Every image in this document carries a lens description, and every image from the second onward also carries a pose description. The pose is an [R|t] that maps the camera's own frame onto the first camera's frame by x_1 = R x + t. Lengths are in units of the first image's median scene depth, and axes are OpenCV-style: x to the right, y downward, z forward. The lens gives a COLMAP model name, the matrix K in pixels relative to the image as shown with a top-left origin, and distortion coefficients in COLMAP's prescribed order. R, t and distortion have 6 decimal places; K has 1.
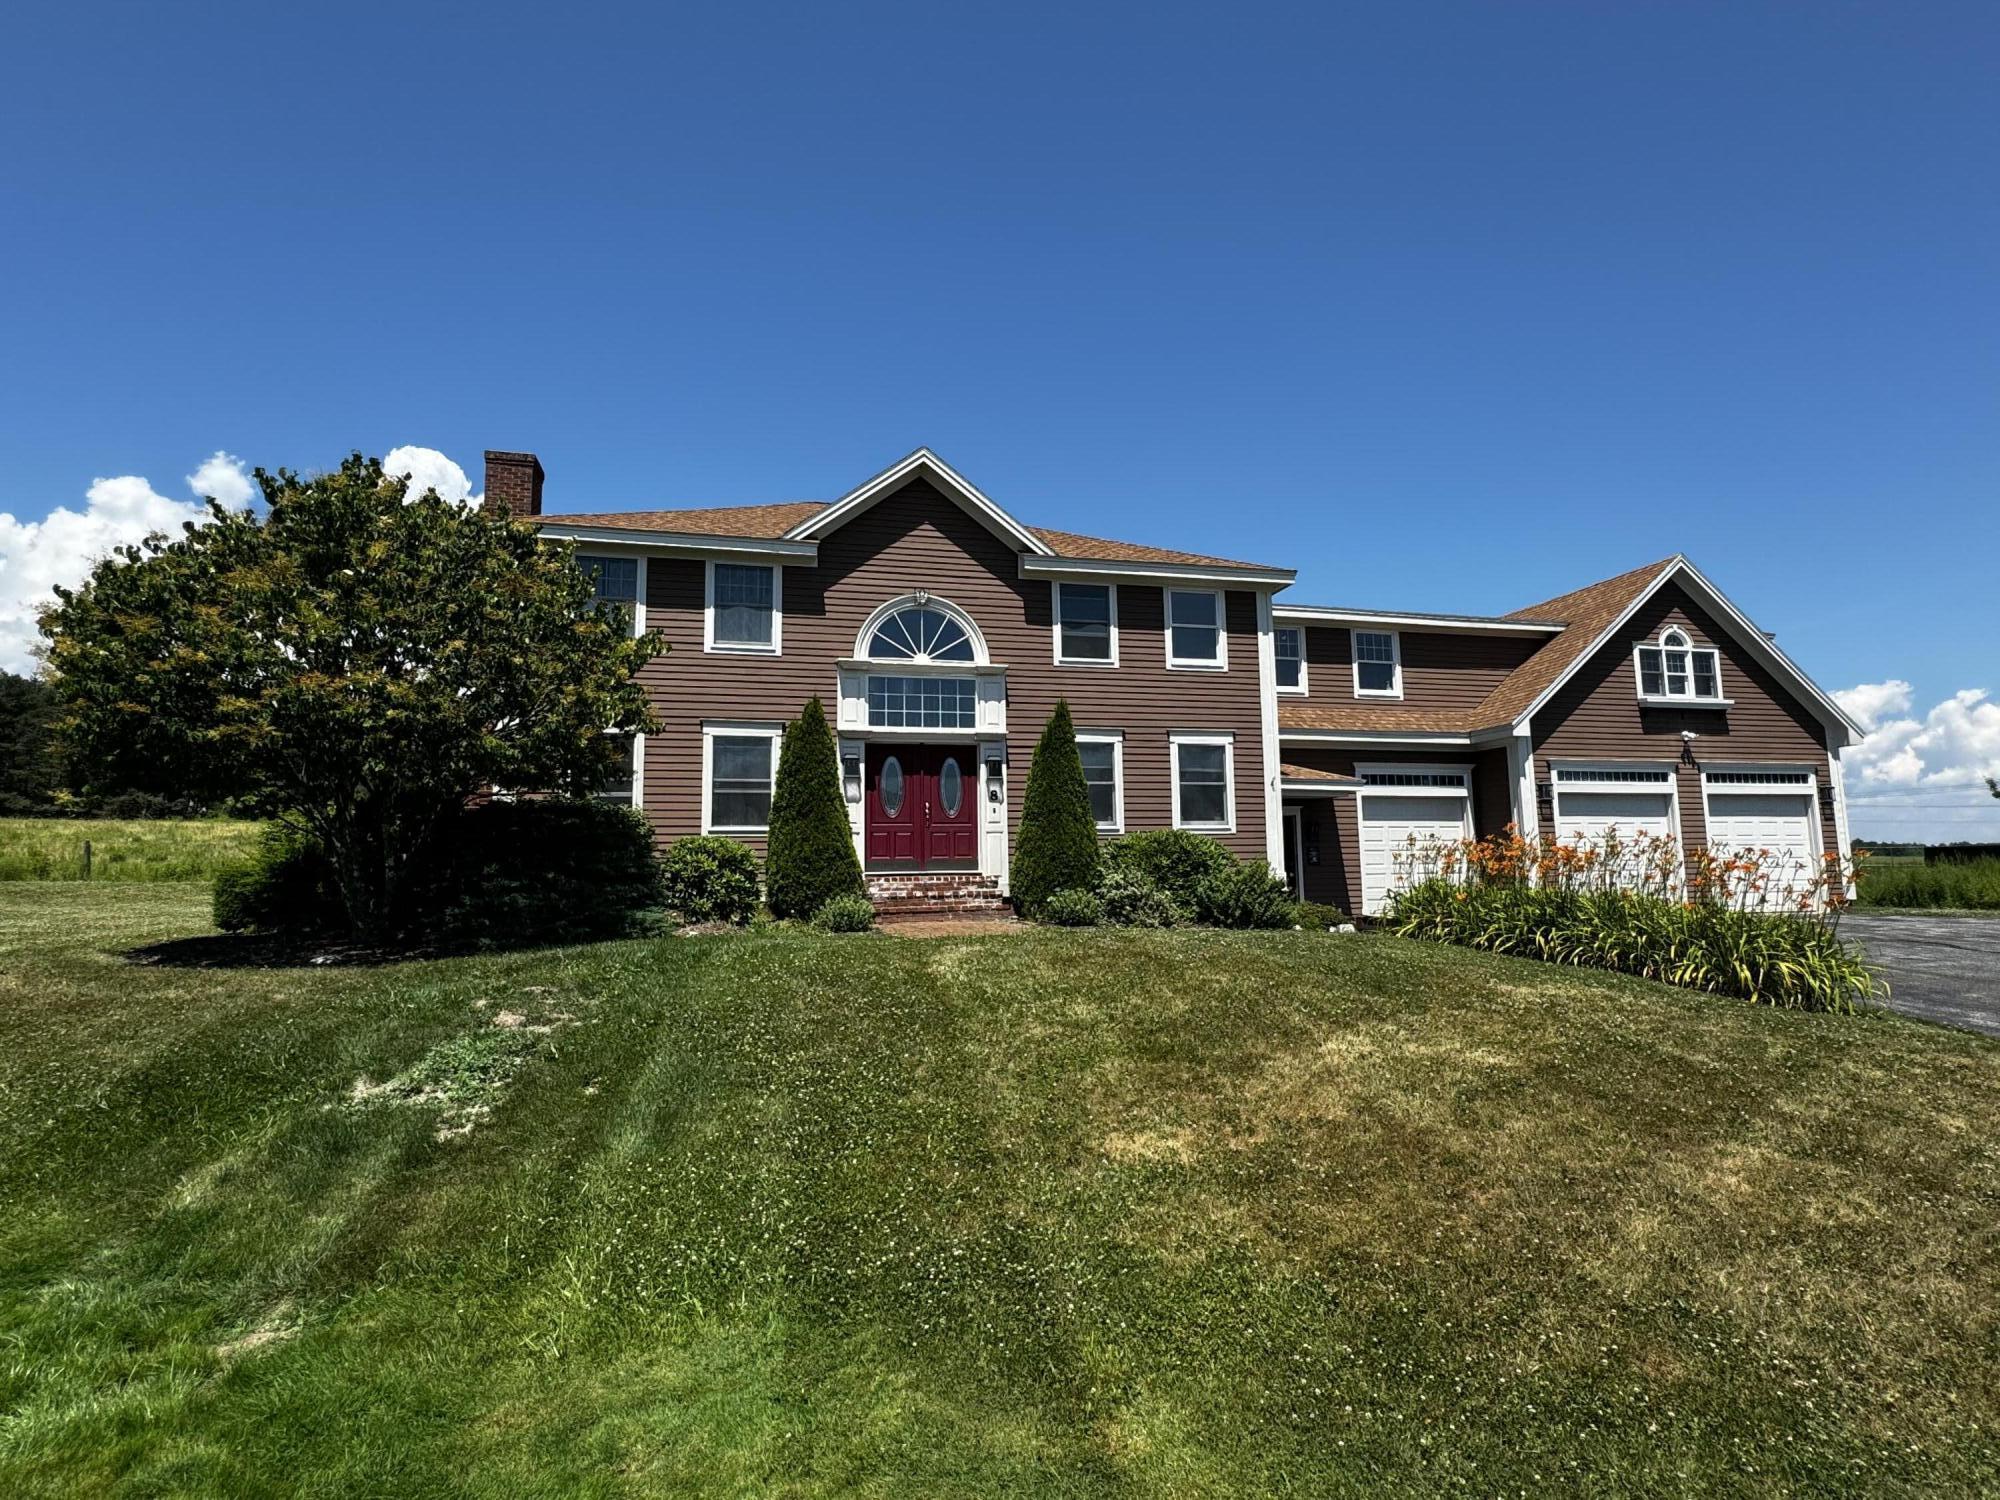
lens RADIAL K [[1056.1, 0, 1002.8], [0, 1056.1, 747.8], [0, 0, 1]] dist [-0.004182, 0.001335]
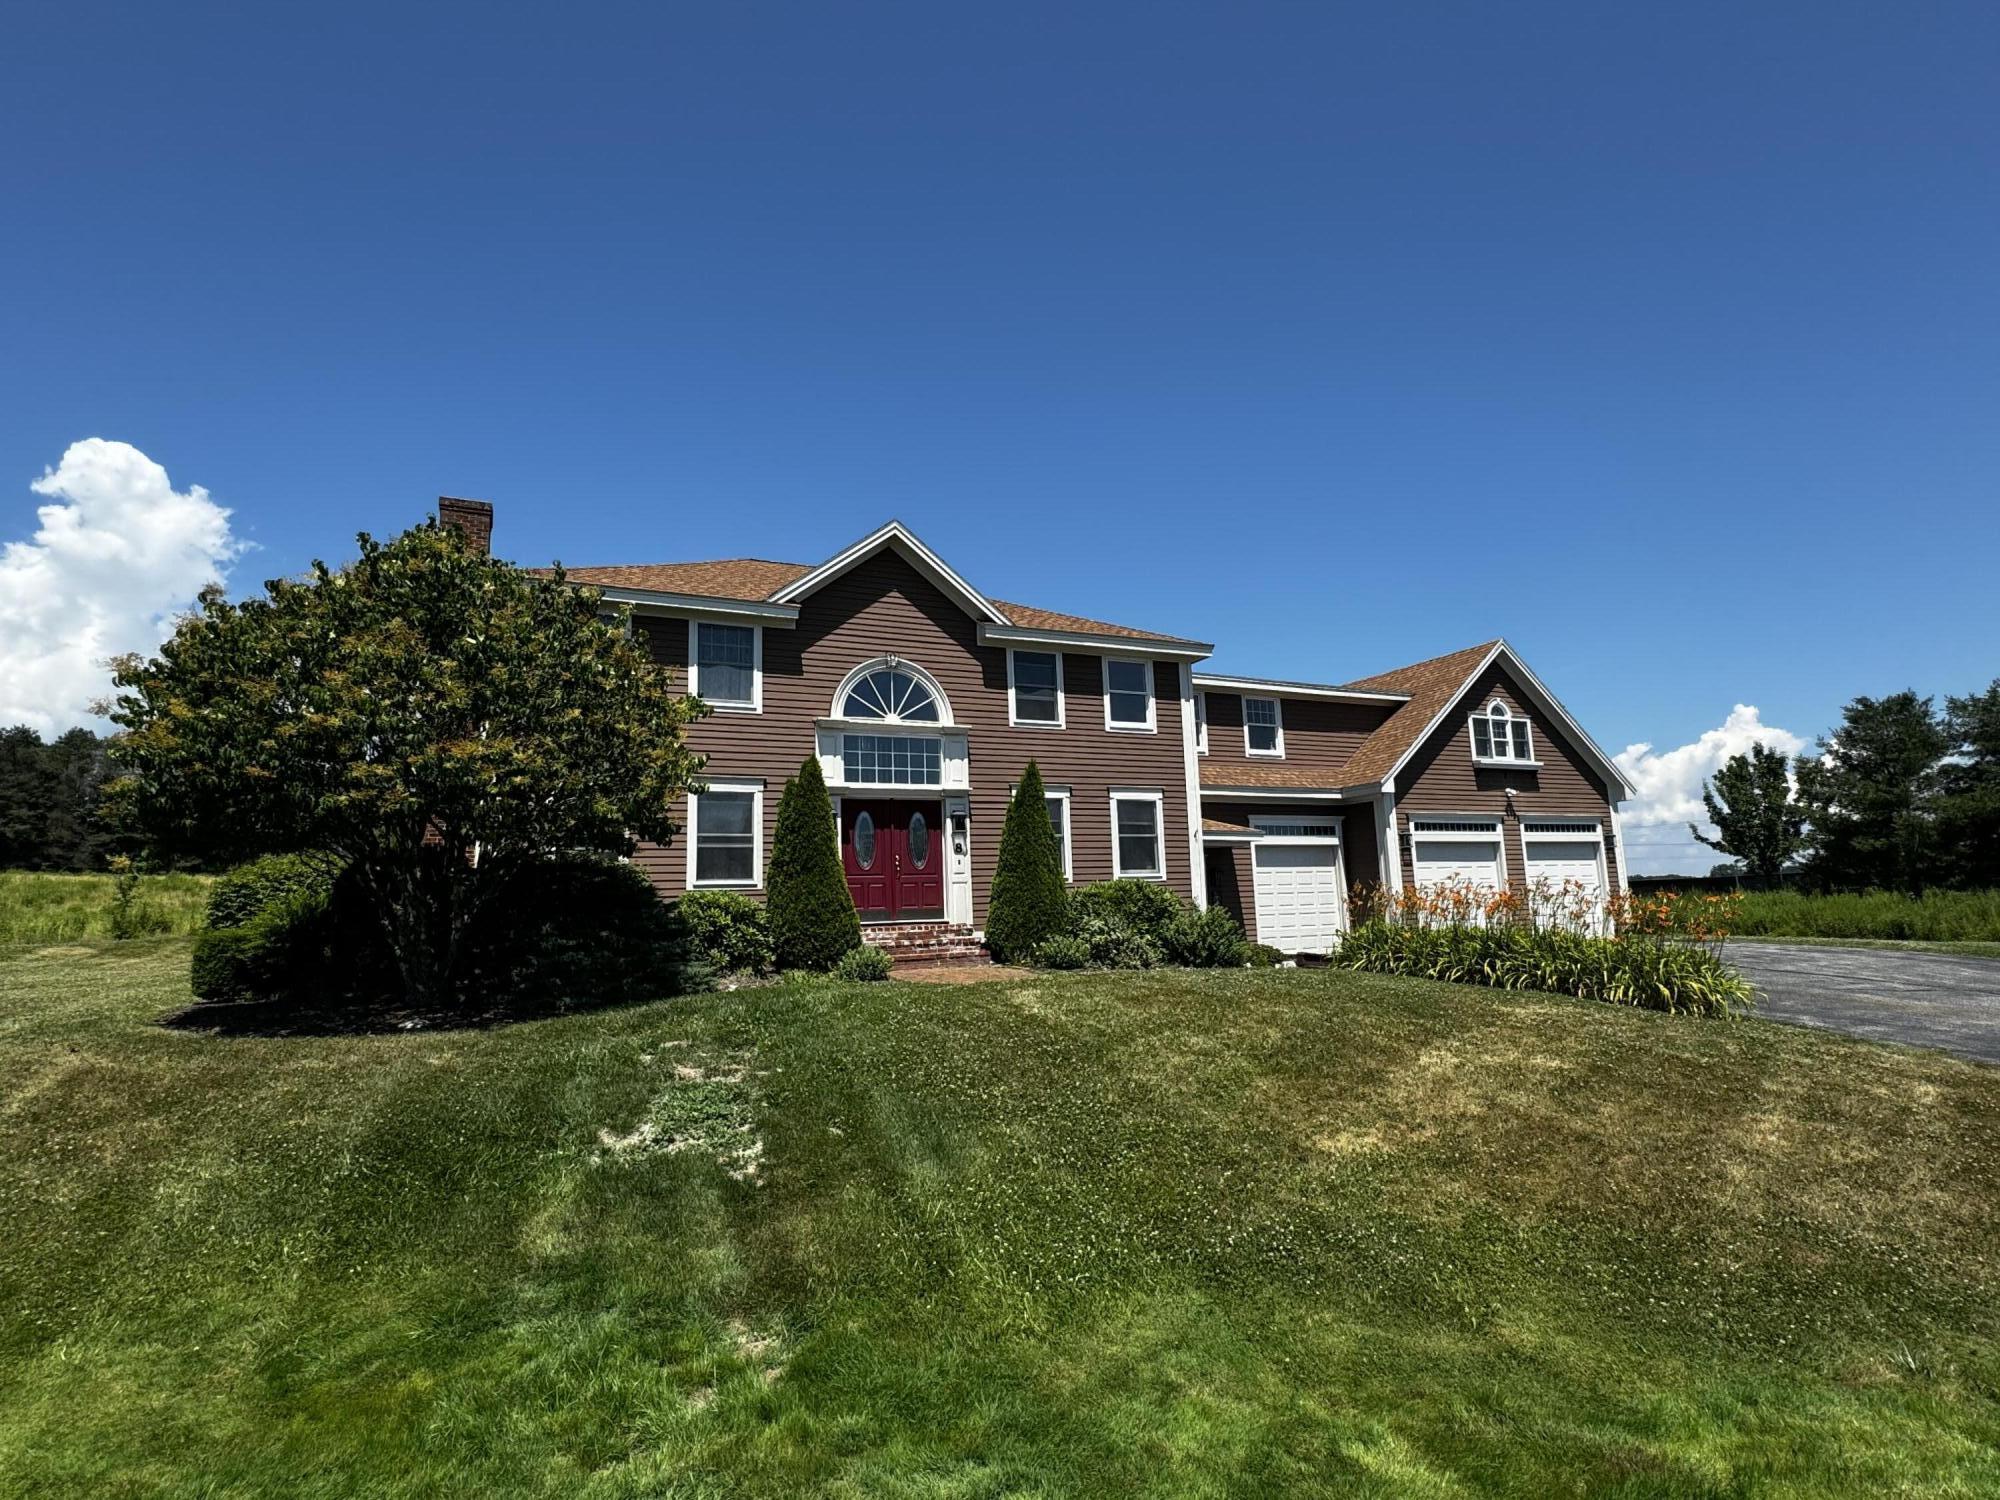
lens RADIAL K [[1056.1, 0, 1001.8], [0, 1056.1, 747.0], [0, 0, 1]] dist [-0.004182, 0.001335]
pose [[0.980025, 0.013486, 0.198417, -0.183308], [-0.005506, 0.999156, -0.040714, -0.013986], [-0.198798, 0.038809, 0.979272, -0.057280]]
